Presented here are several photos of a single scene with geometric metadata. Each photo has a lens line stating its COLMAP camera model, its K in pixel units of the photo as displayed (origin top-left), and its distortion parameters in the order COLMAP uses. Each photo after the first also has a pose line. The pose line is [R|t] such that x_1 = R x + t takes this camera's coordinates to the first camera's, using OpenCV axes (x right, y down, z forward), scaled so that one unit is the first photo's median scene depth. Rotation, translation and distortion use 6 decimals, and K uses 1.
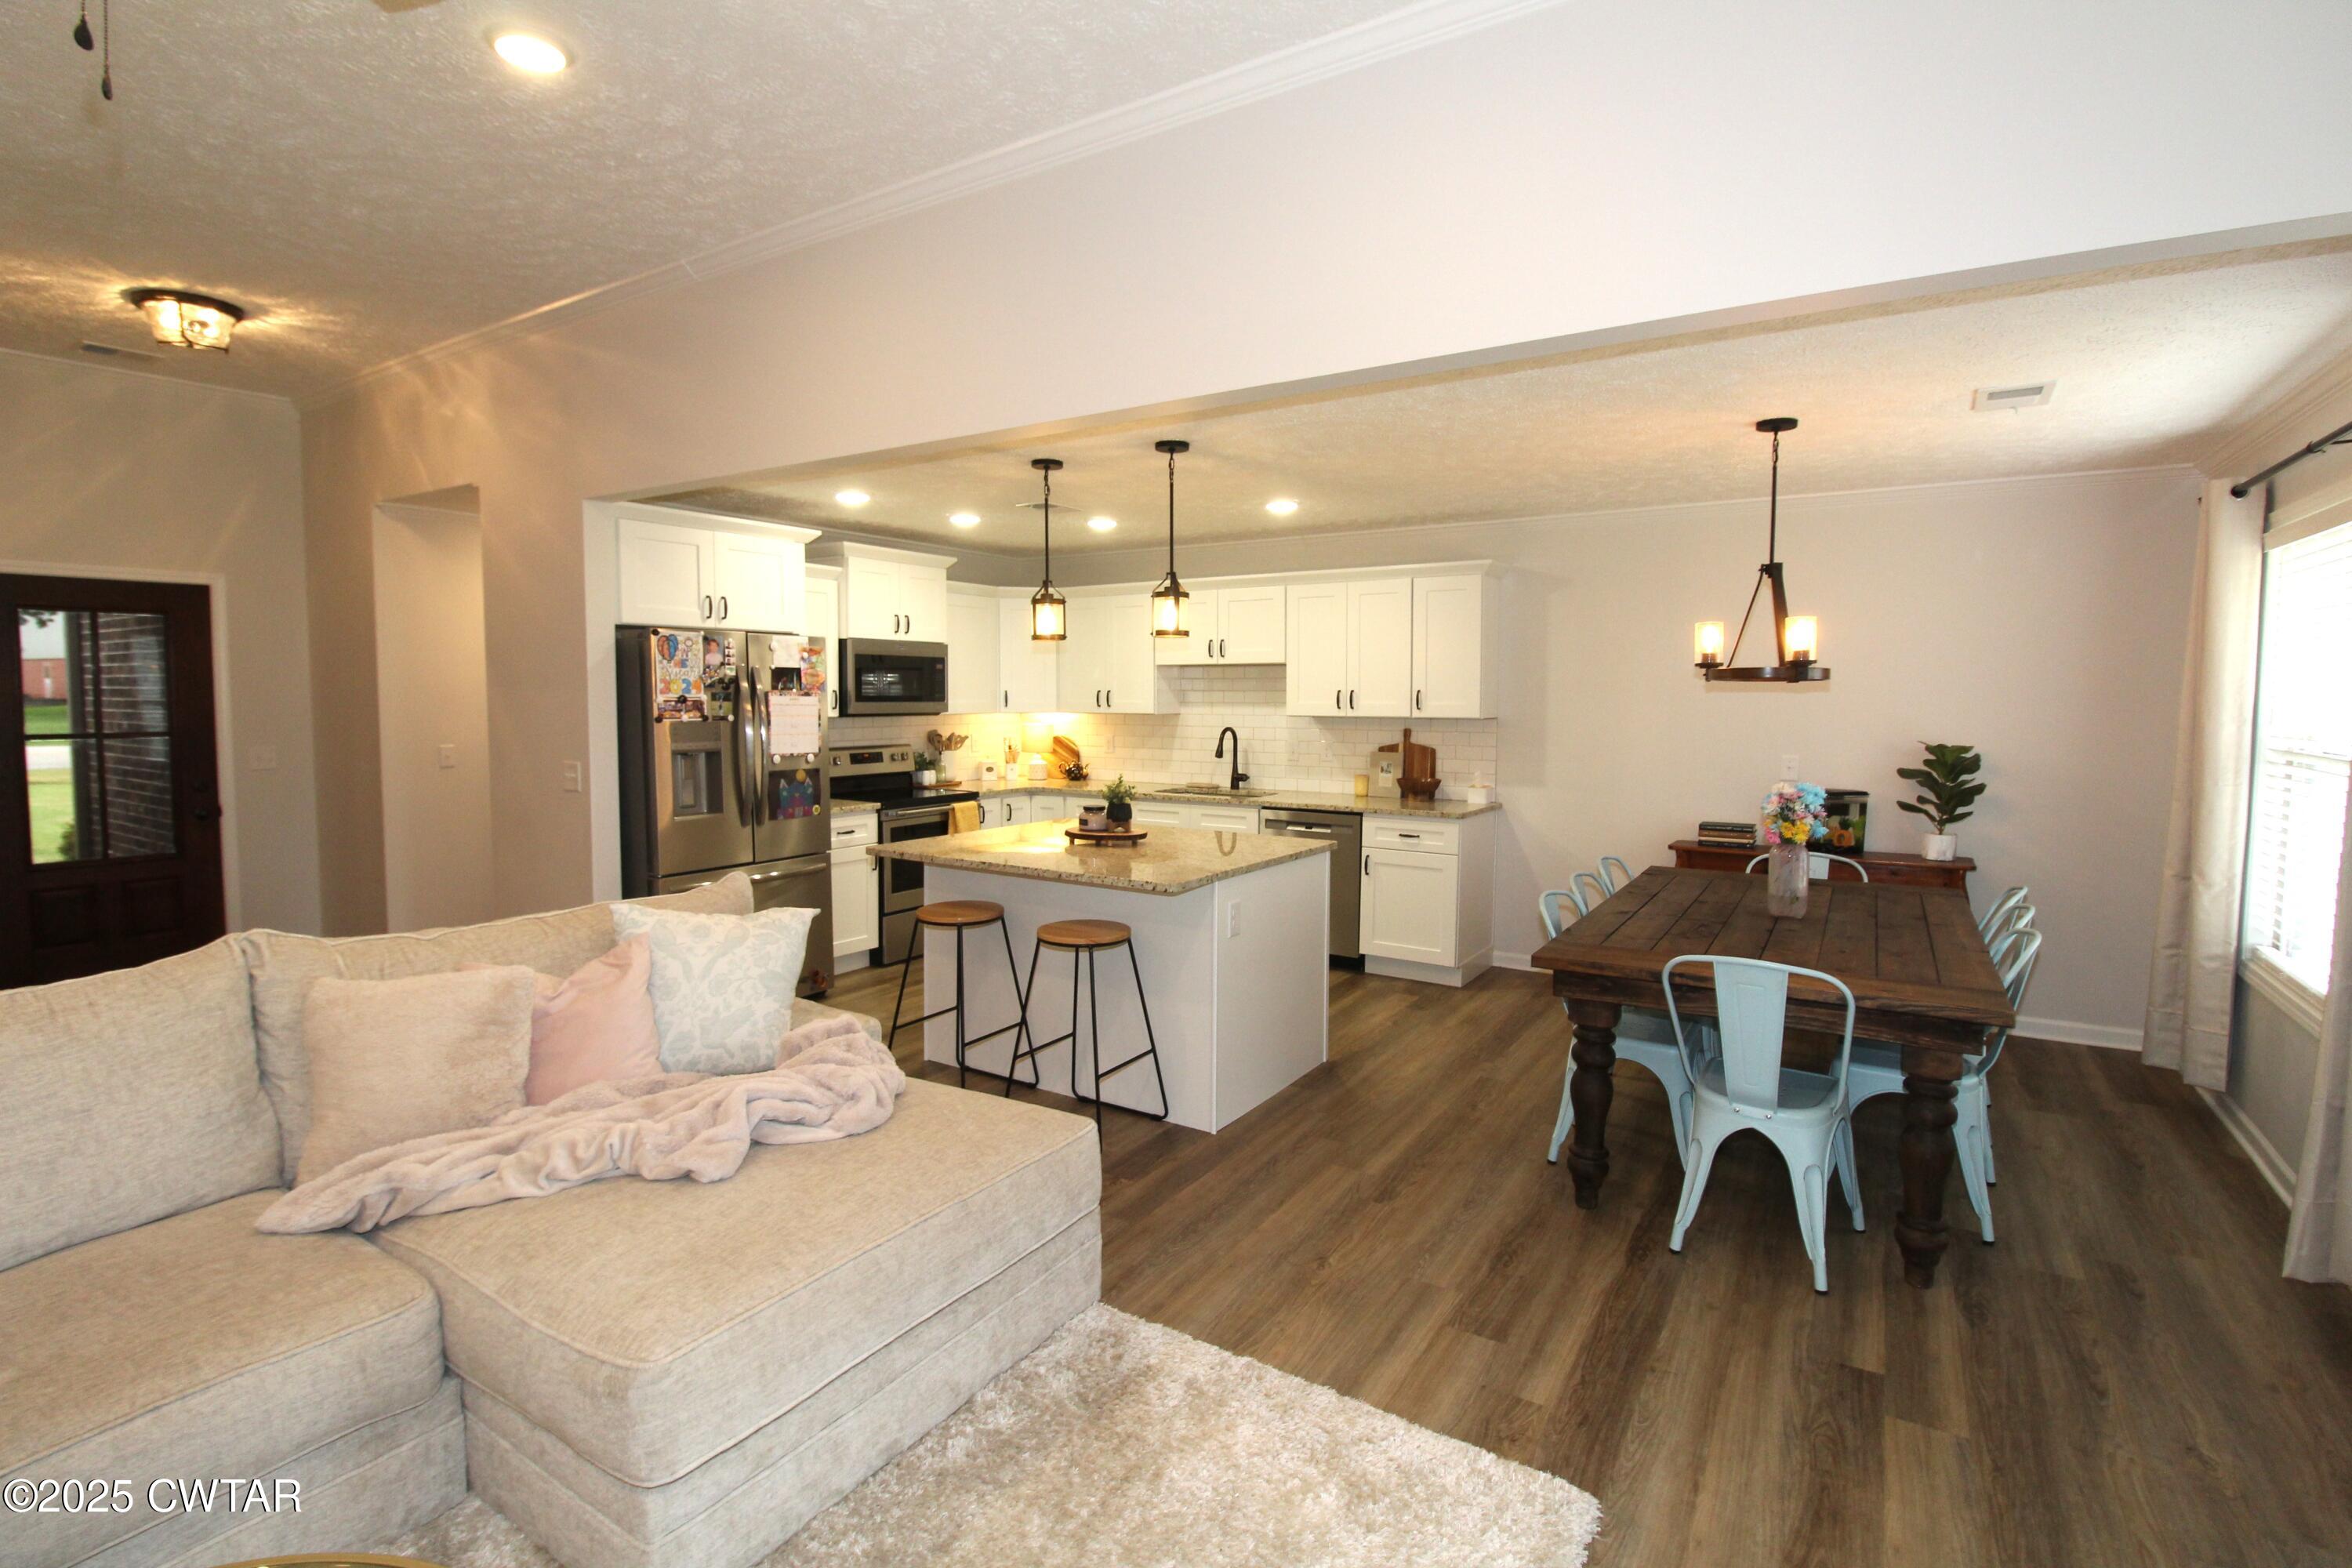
lens RADIAL K [[1107.6, 0, 1183.3], [0, 1107.6, 753.3], [0, 0, 1]] dist [0.018862, 0.000017]
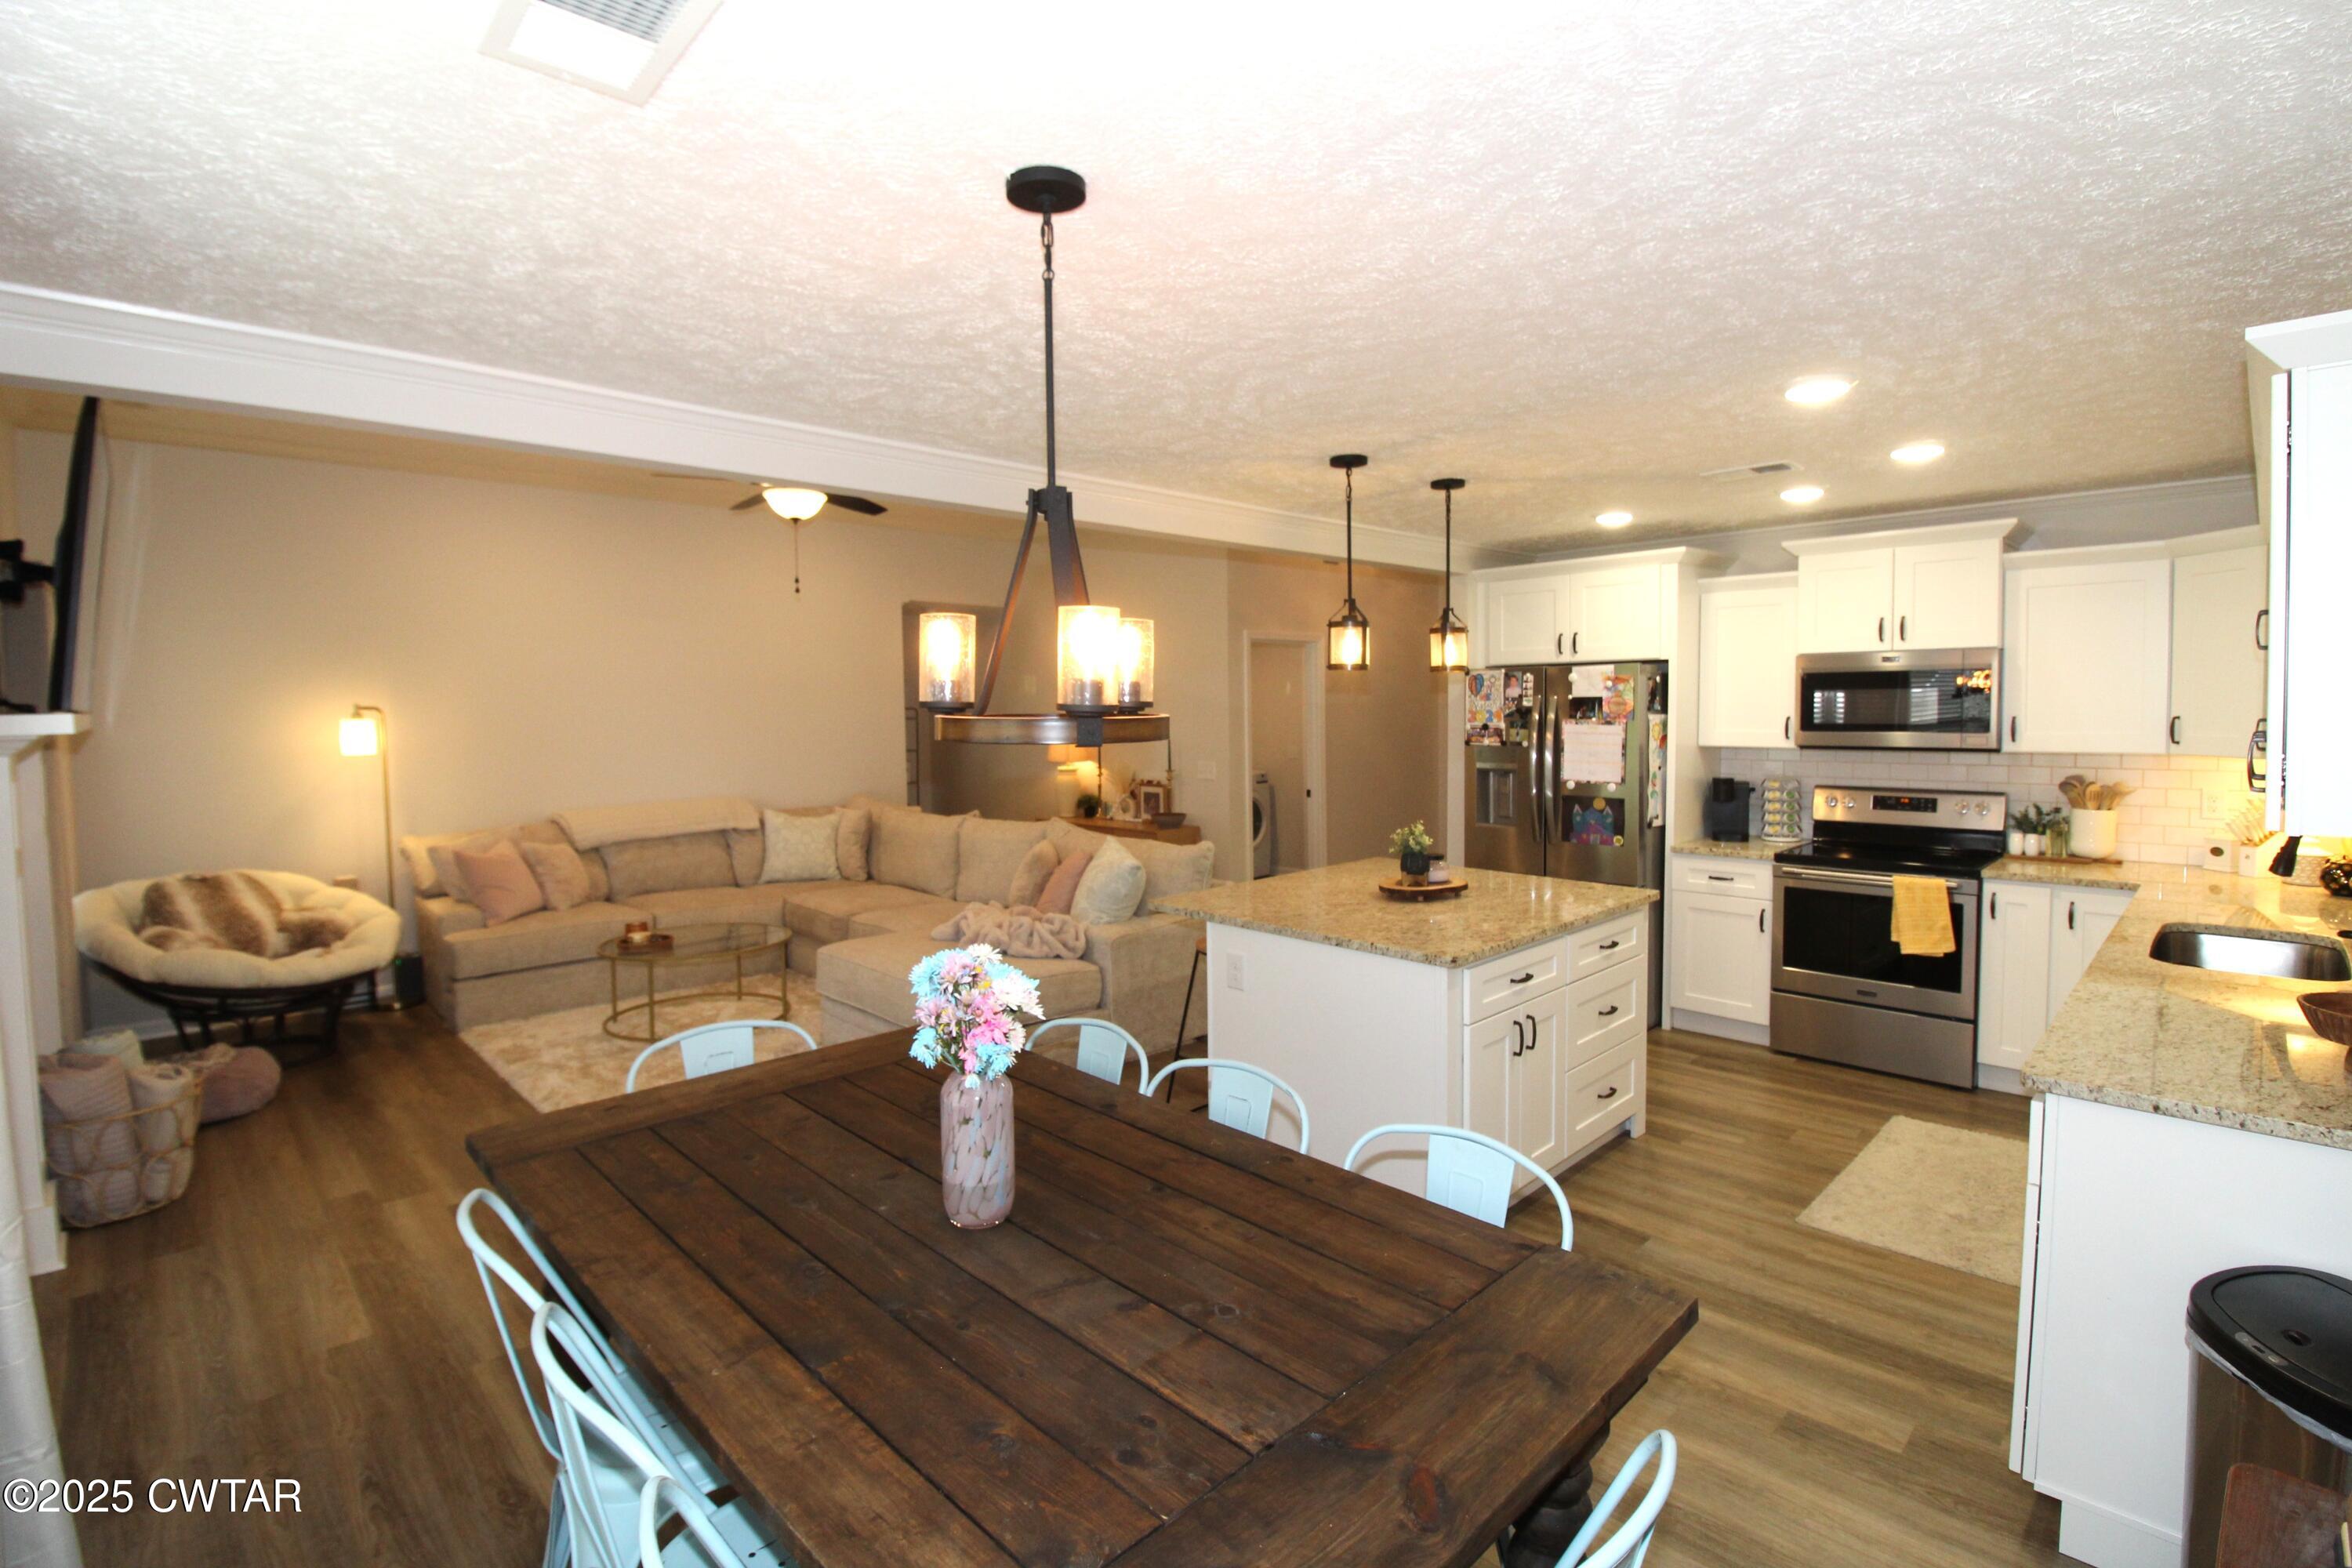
lens RADIAL K [[1082.6, 0, 1172.8], [0, 1082.6, 769.9], [0, 0, 1]] dist [-0.001834, -0.000128]
pose [[-0.232277, 0.058623, -0.970881, 0.700482], [-0.043404, 0.996563, 0.070558, -0.063272], [0.971681, 0.058529, -0.228935, 0.852188]]
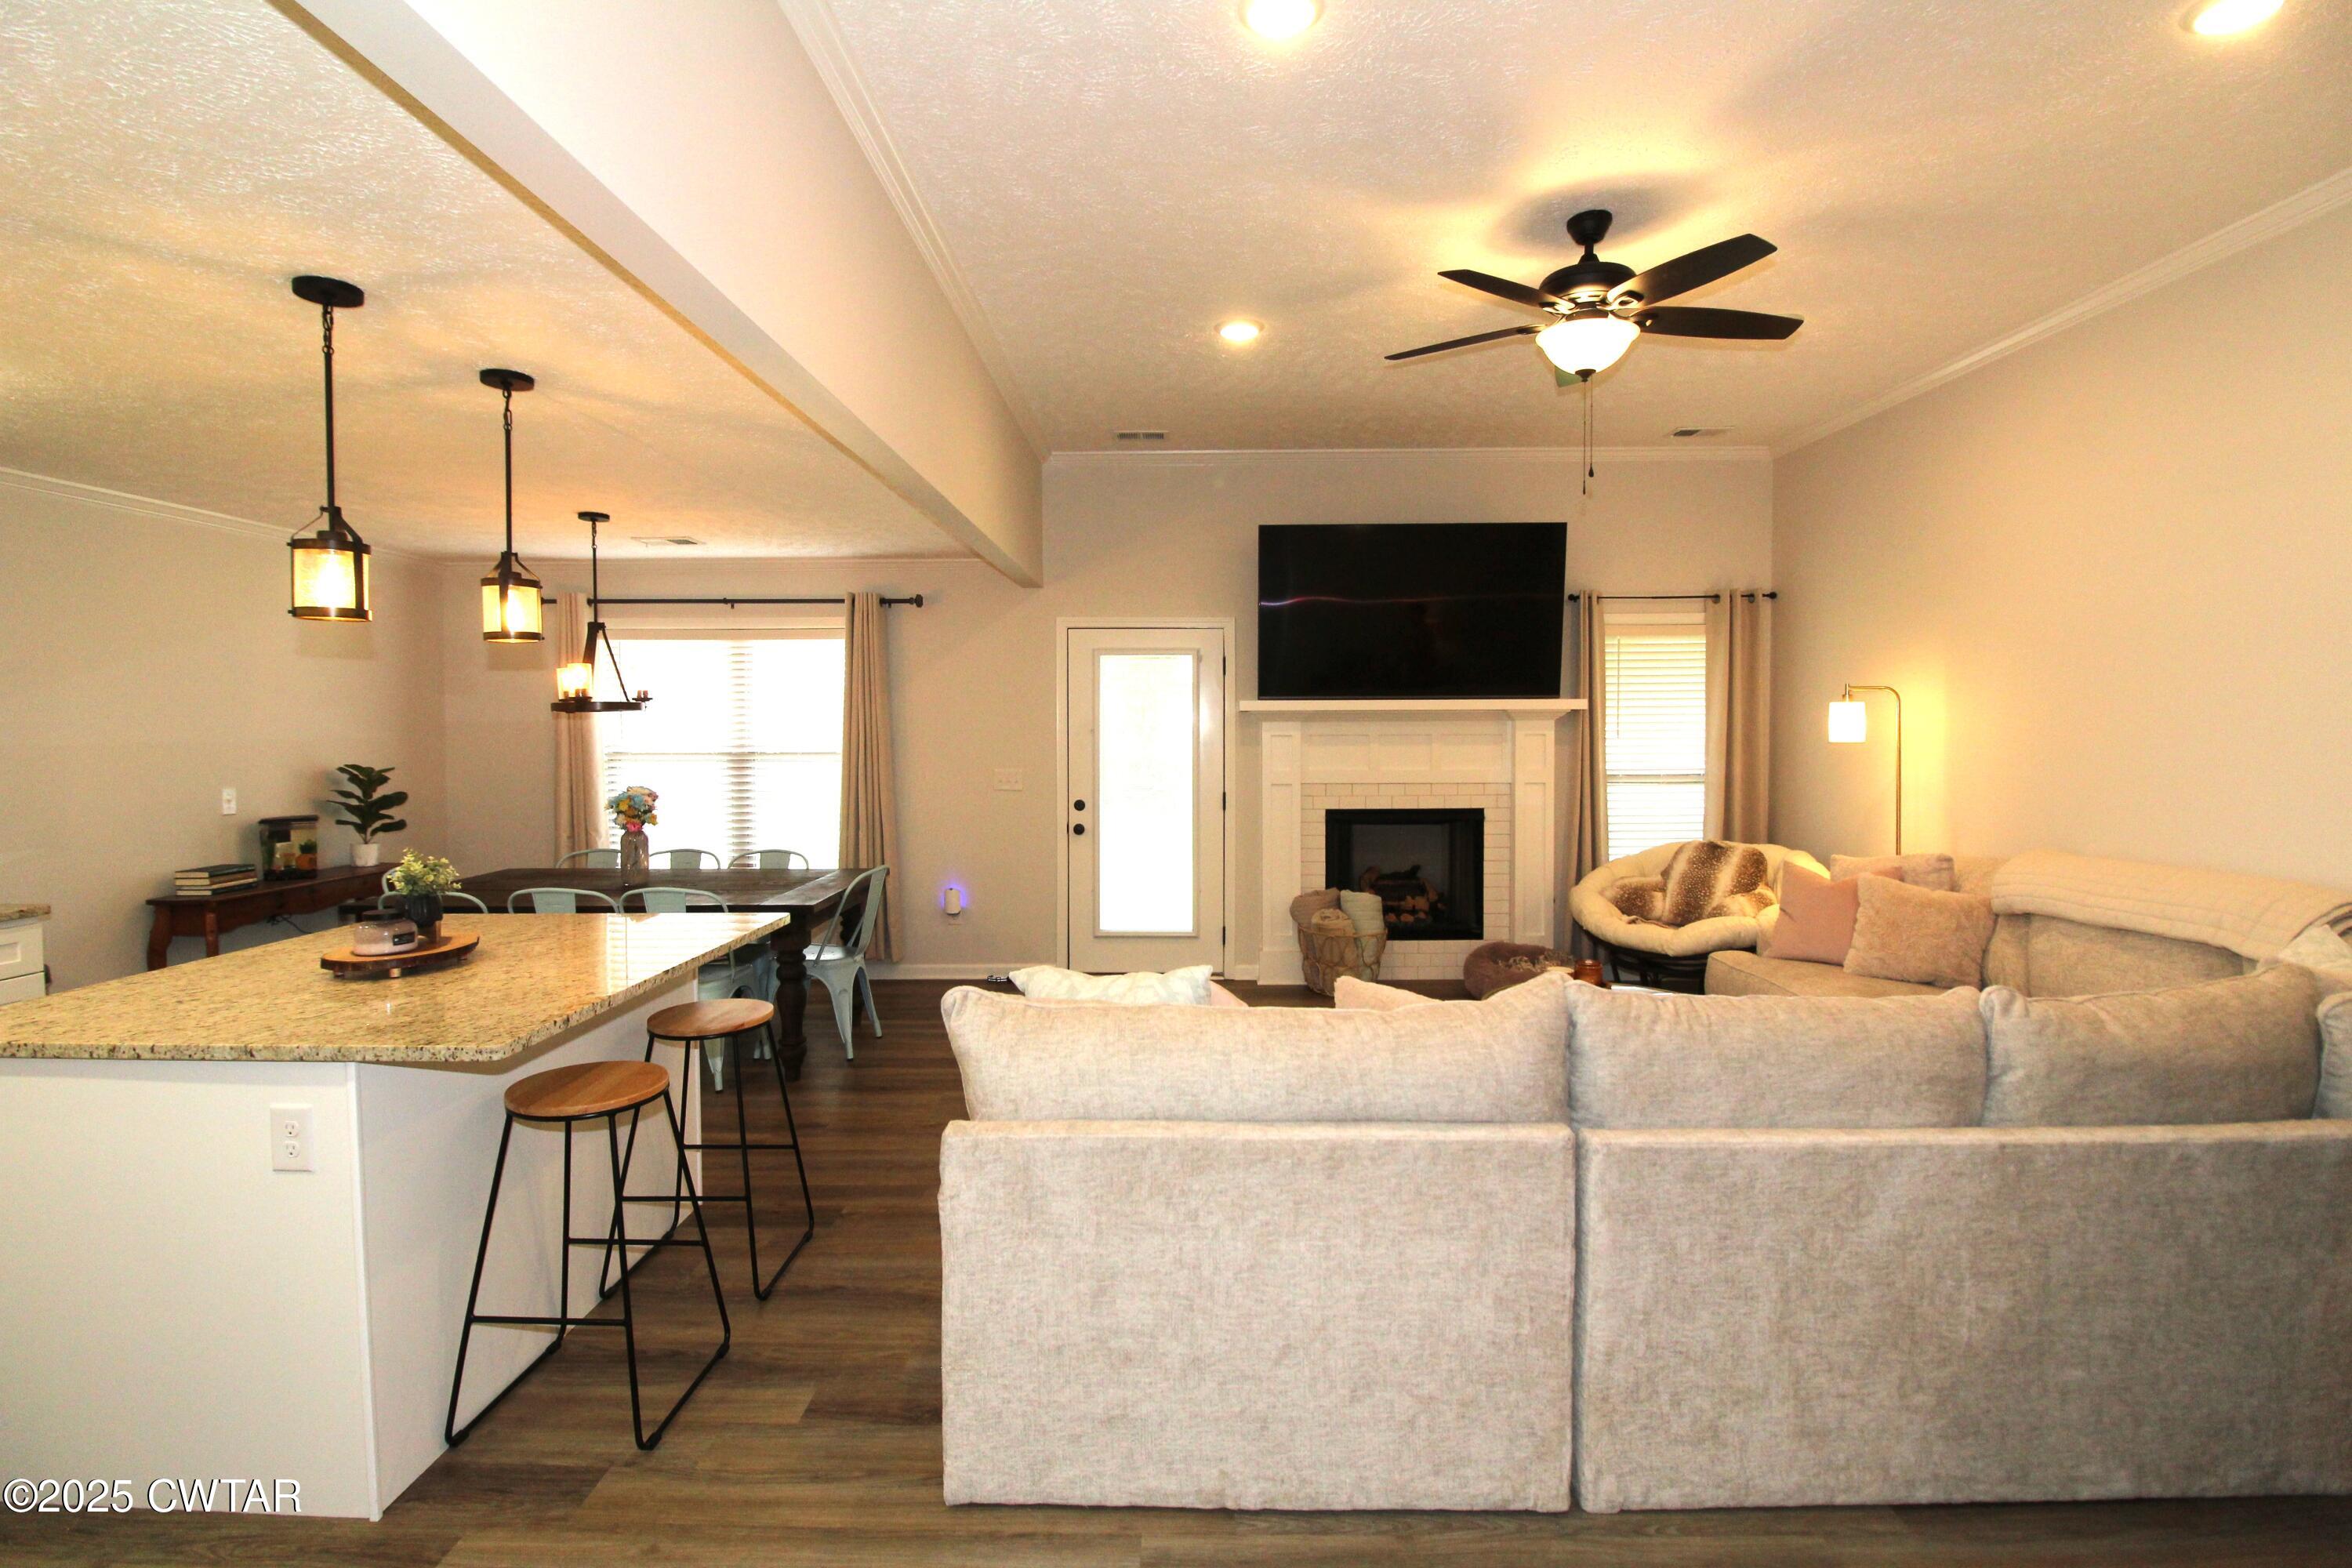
lens RADIAL K [[1082.6, 0, 1172.8], [0, 1082.6, 769.9], [0, 0, 1]] dist [-0.001834, -0.000128]
pose [[-0.523669, -0.033201, 0.851275, -0.669845], [0.052040, 0.996128, 0.070863, -0.036868], [-0.850331, 0.081410, -0.519913, 0.798652]]
